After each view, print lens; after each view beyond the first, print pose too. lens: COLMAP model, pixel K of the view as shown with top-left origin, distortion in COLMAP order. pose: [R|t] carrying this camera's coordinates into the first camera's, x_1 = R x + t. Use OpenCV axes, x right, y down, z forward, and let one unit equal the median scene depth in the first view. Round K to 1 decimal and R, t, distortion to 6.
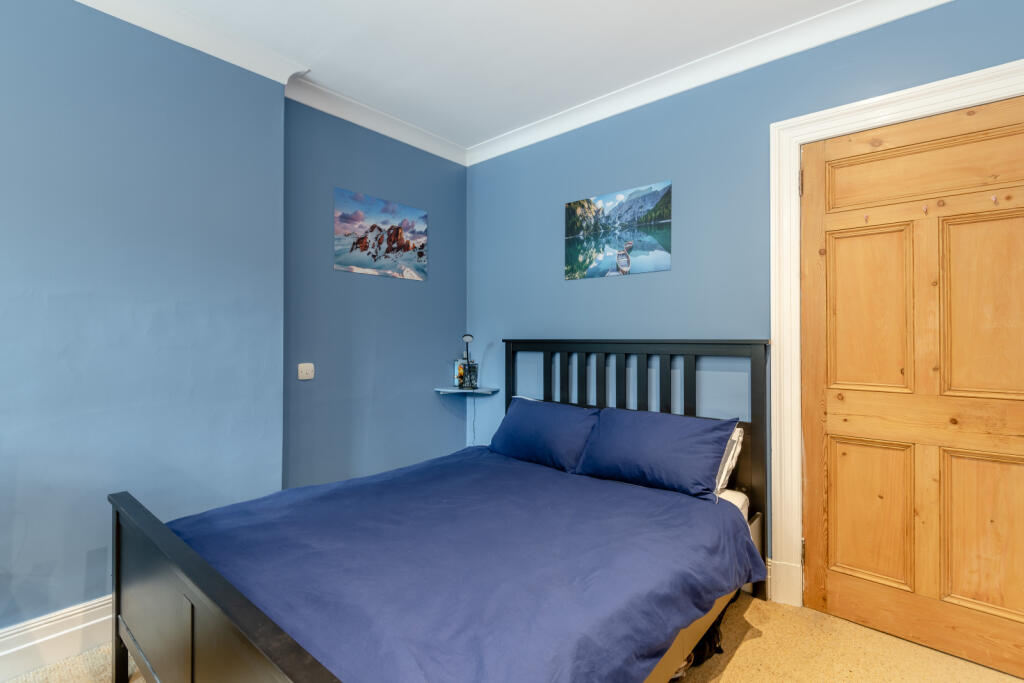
lens RADIAL K [[461.2, 0, 512.5], [0, 461.2, 336.4], [0, 0, 1]] dist [0.030437, -0.021036]
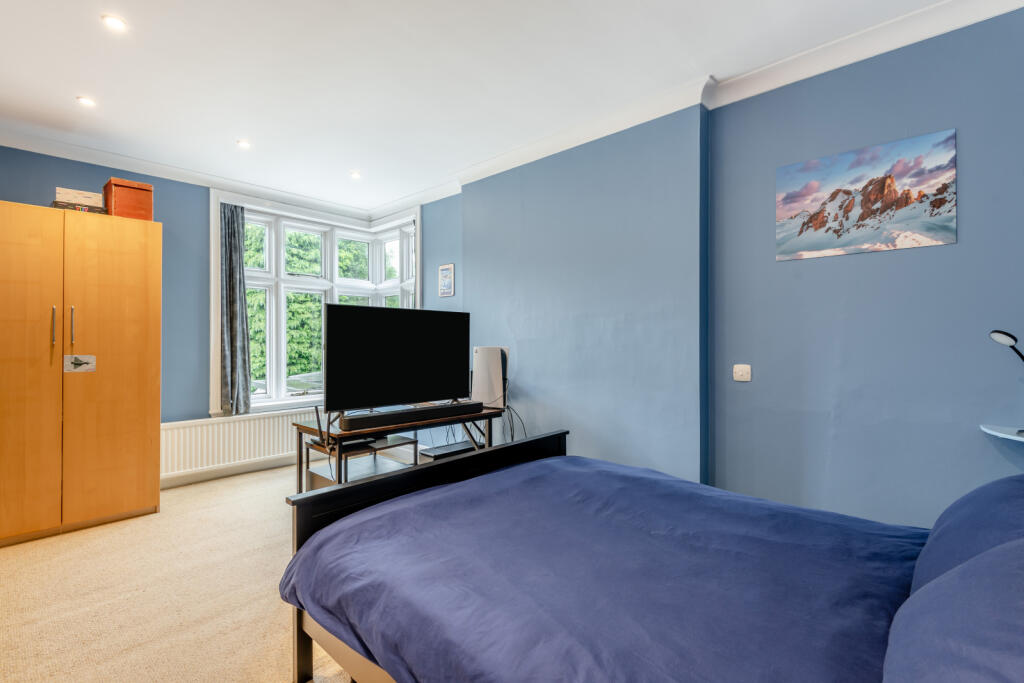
lens RADIAL K [[461.2, 0, 512.5], [0, 461.2, 336.4], [0, 0, 1]] dist [0.030437, -0.021036]
pose [[-0.039026, -0.008221, -0.999204, 0.482304], [0.004609, 0.999954, -0.008407, 0.004130], [0.999228, -0.004934, -0.038986, 0.489559]]
